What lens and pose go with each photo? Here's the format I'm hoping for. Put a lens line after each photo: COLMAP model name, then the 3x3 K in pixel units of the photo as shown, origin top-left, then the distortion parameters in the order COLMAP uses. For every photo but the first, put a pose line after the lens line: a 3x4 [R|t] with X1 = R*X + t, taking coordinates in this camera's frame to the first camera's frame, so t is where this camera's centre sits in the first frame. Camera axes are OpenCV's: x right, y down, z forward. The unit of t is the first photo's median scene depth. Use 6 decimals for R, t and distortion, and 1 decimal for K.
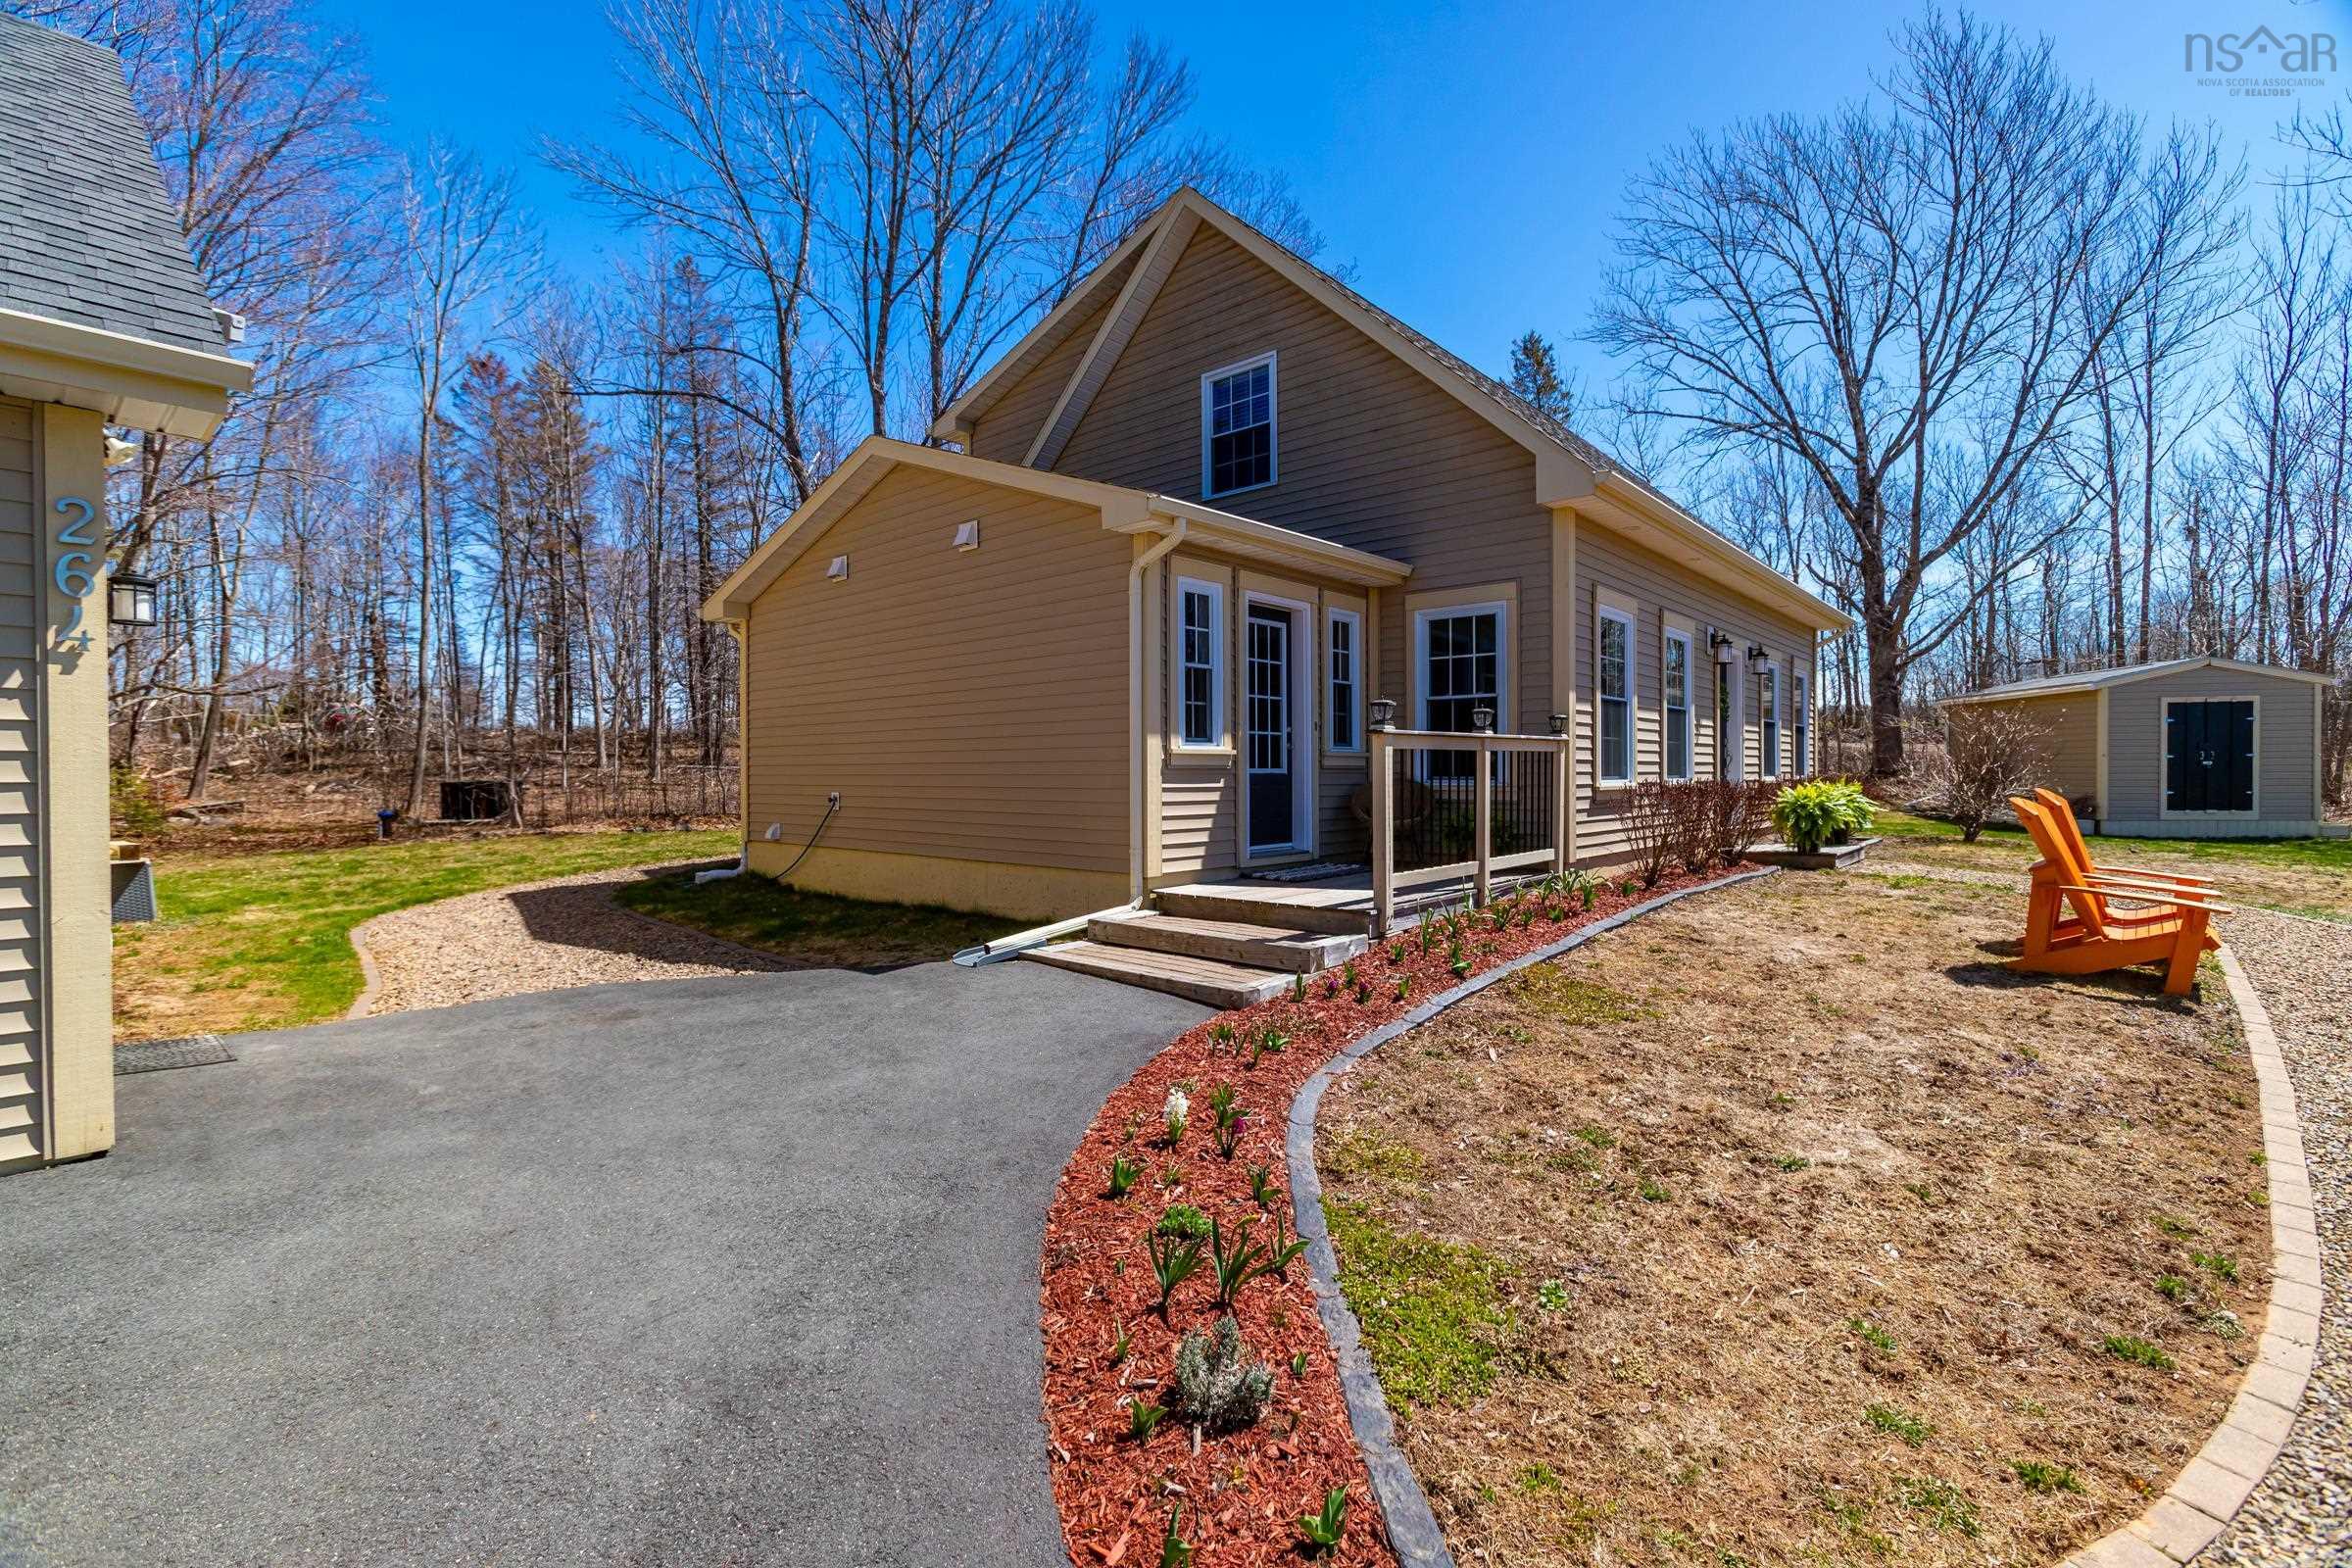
lens RADIAL K [[1039.1, 0, 1176.0], [0, 1039.1, 784.0], [0, 0, 1]] dist [0.000635, 0.000928]
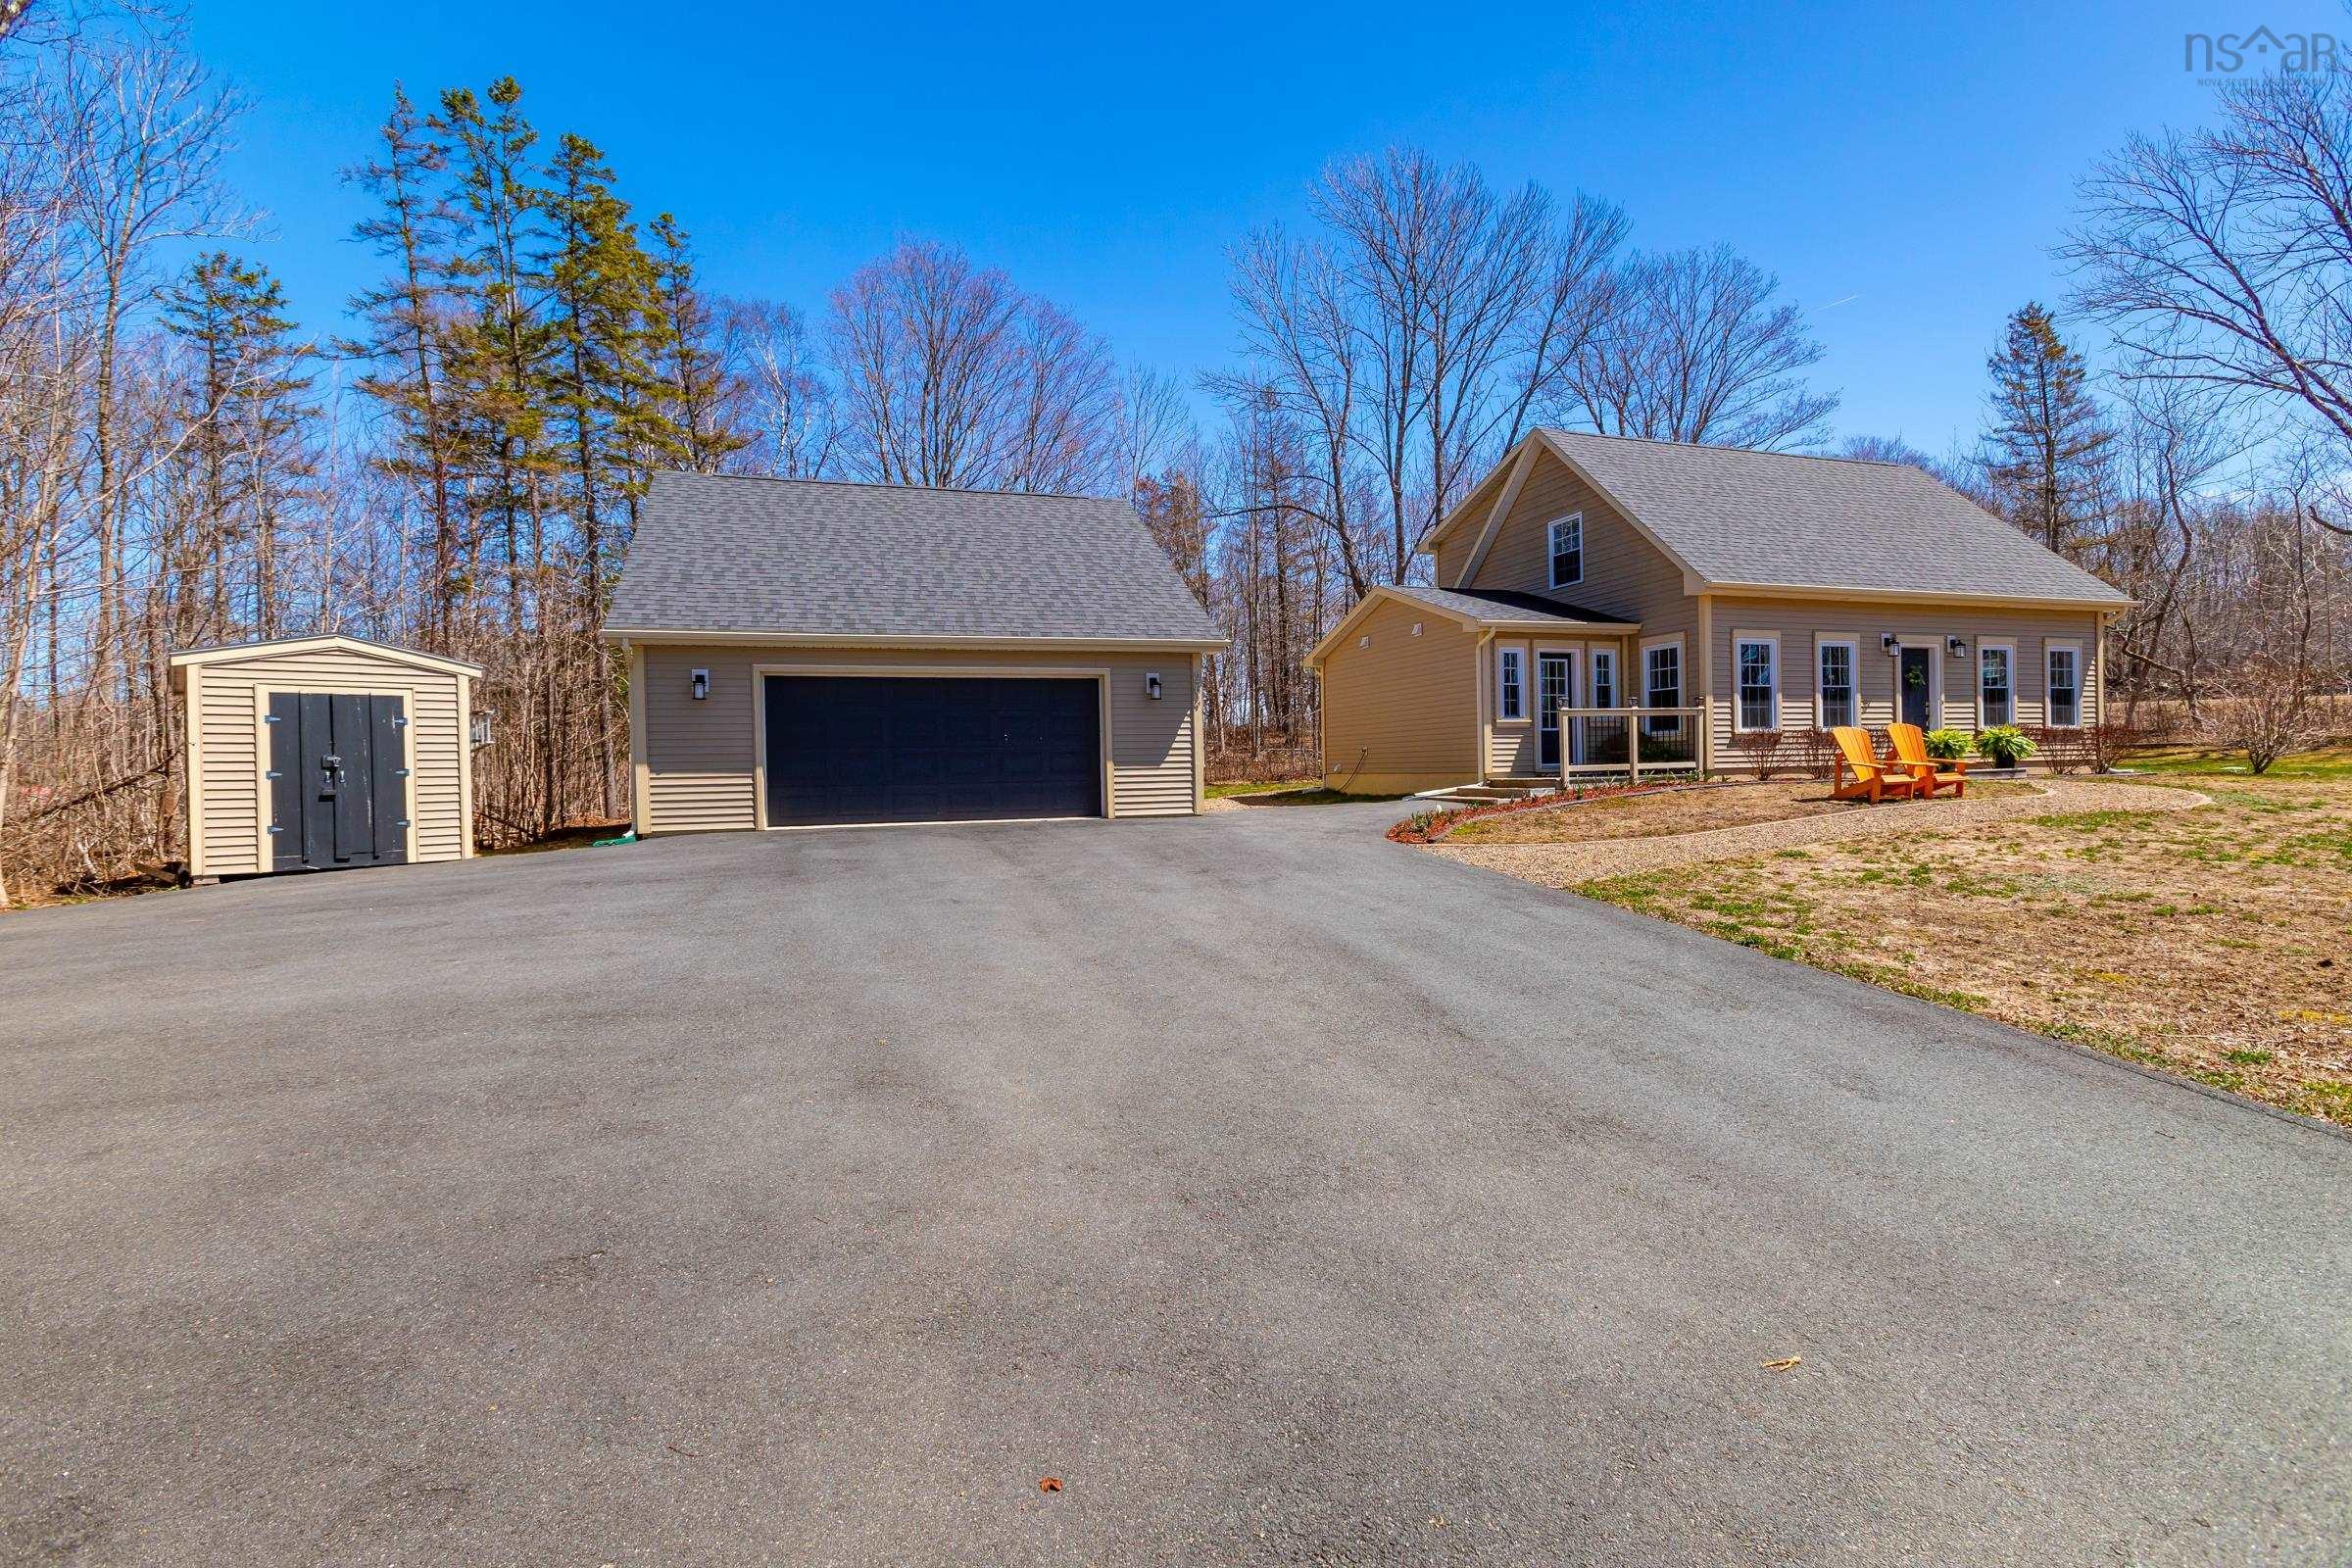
lens RADIAL K [[1131.7, 0, 1176.0], [0, 1131.7, 784.0], [0, 0, 1]] dist [-0.000759, 0.000381]
pose [[0.876001, -0.010214, -0.482200, 0.443306], [0.012958, 0.999913, 0.002360, 0.070658], [0.482134, -0.008315, 0.876058, -1.197339]]
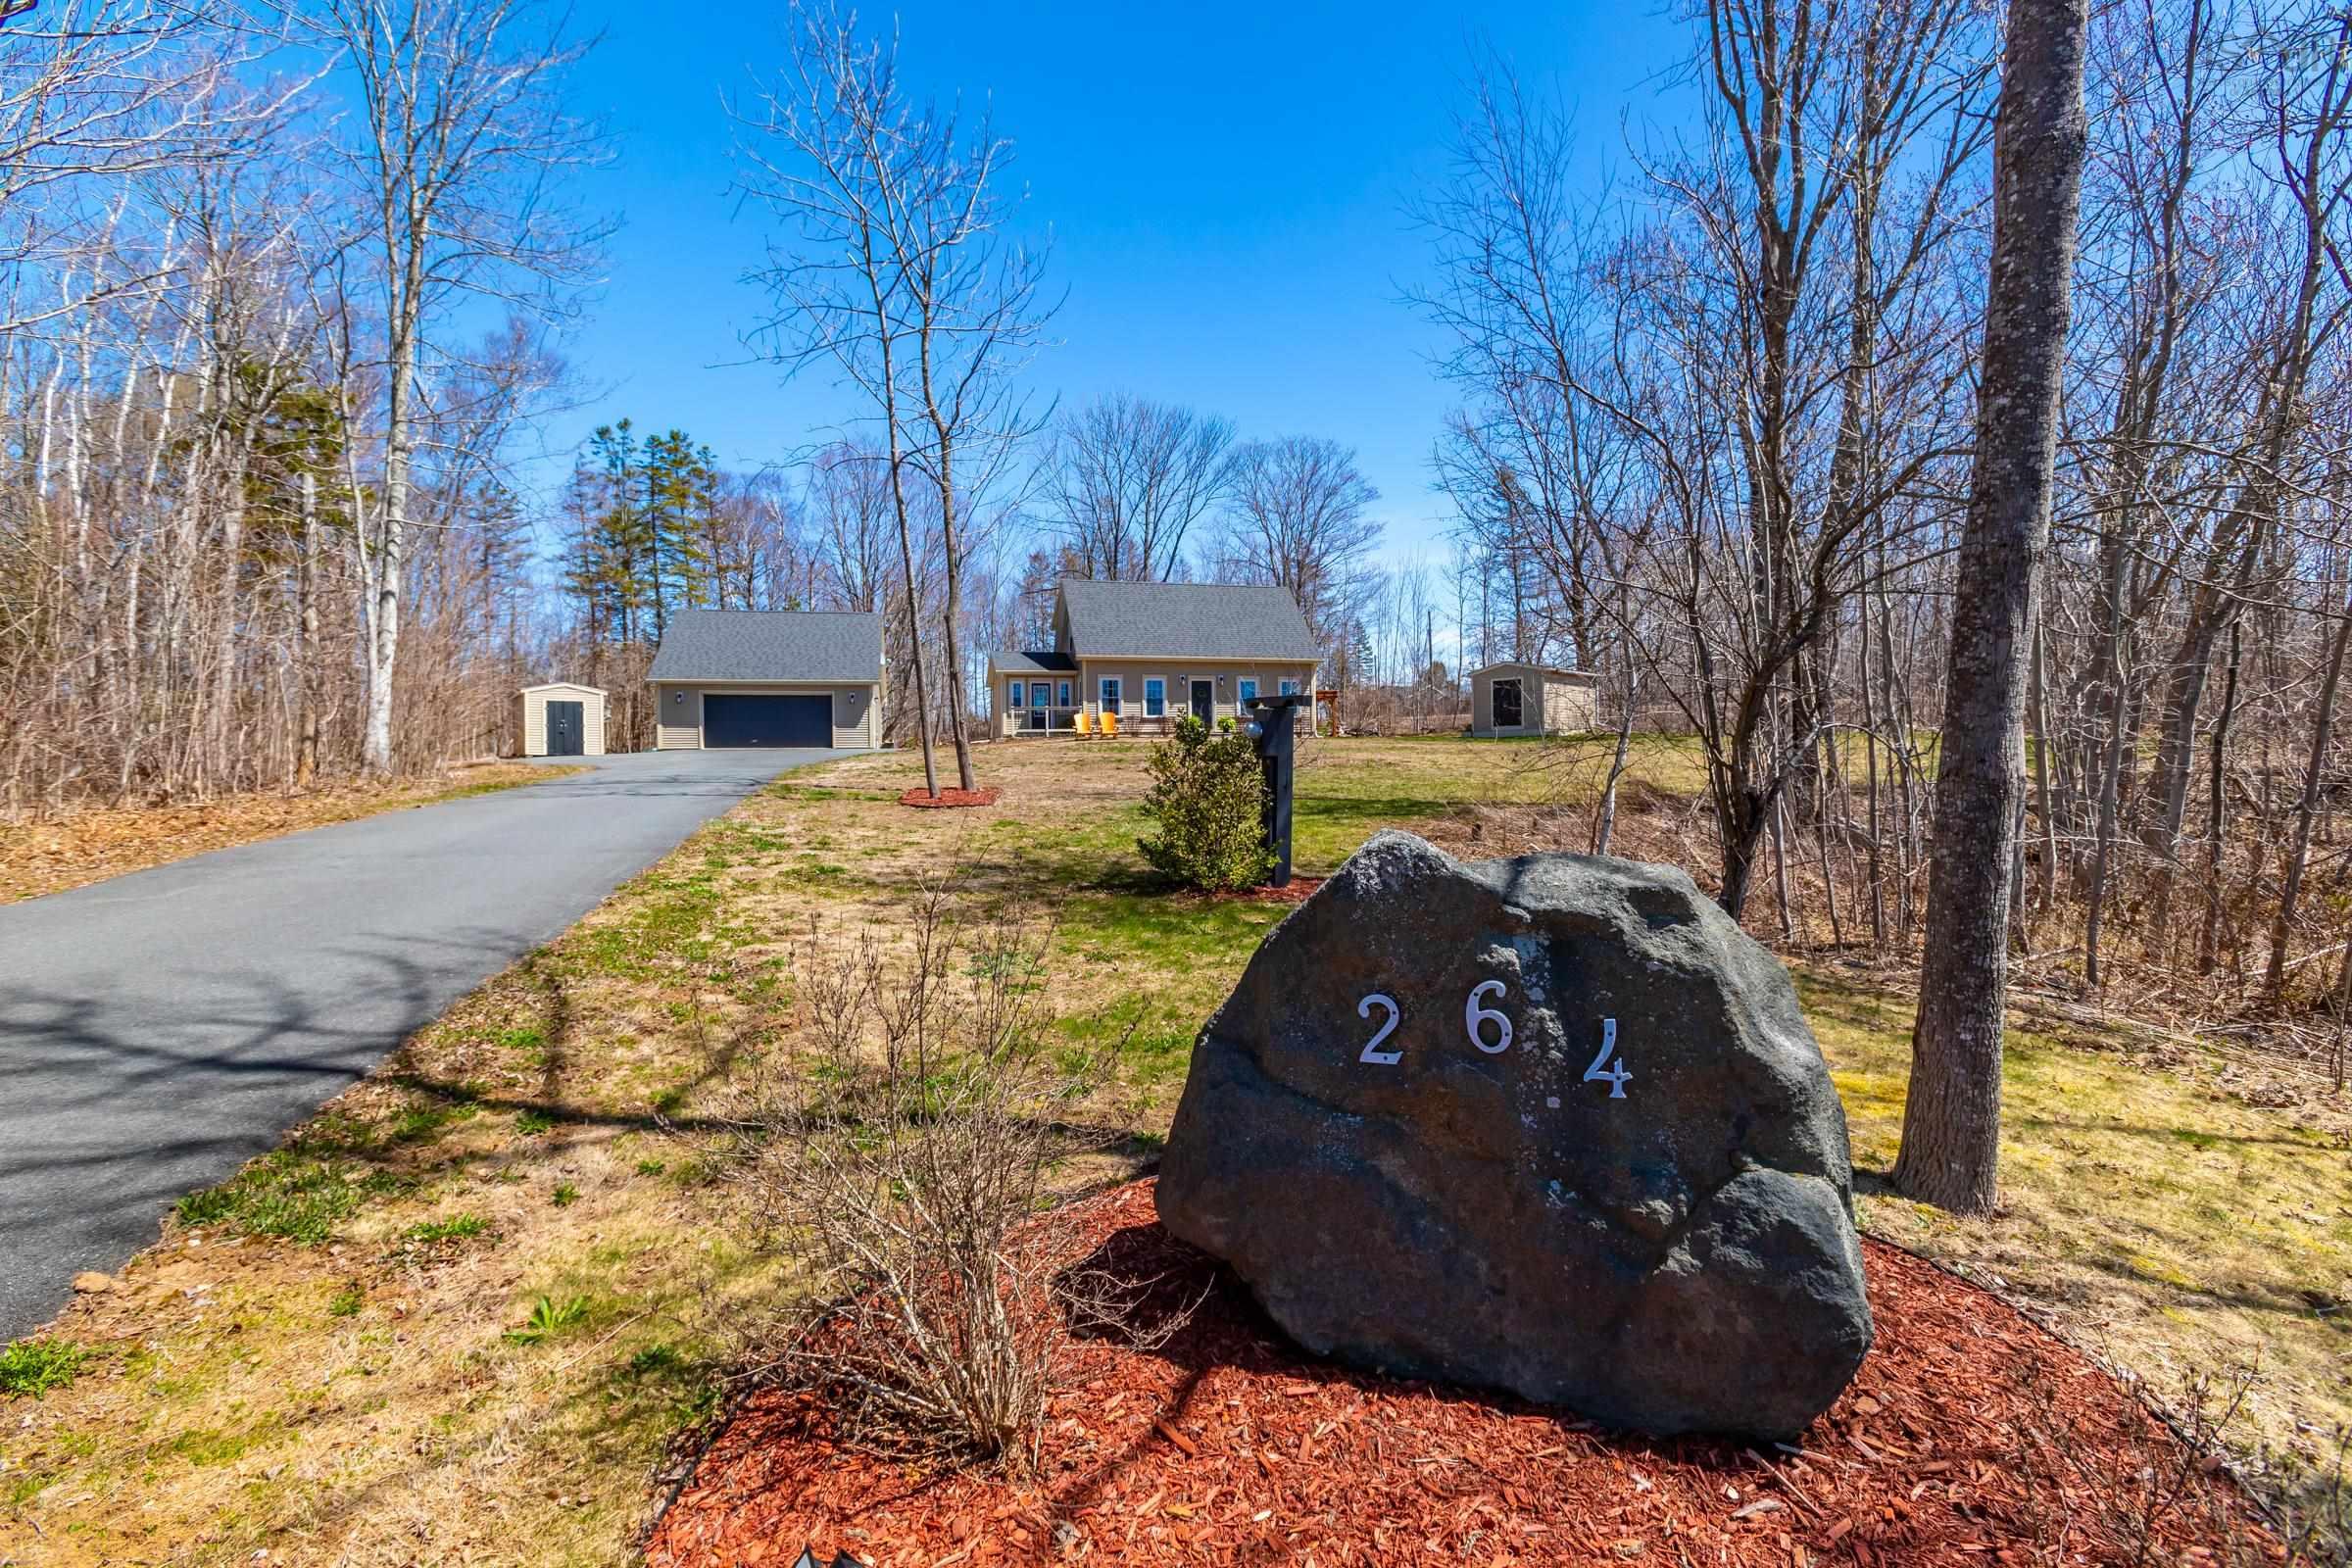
lens RADIAL K [[1039.1, 0, 1176.0], [0, 1039.1, 784.0], [0, 0, 1]] dist [0.000635, 0.000928]
pose [[0.841377, -0.006174, -0.540413, 2.694832], [0.009060, 0.999955, 0.002682, 0.253170], [0.540373, -0.007153, 0.841395, -2.398491]]
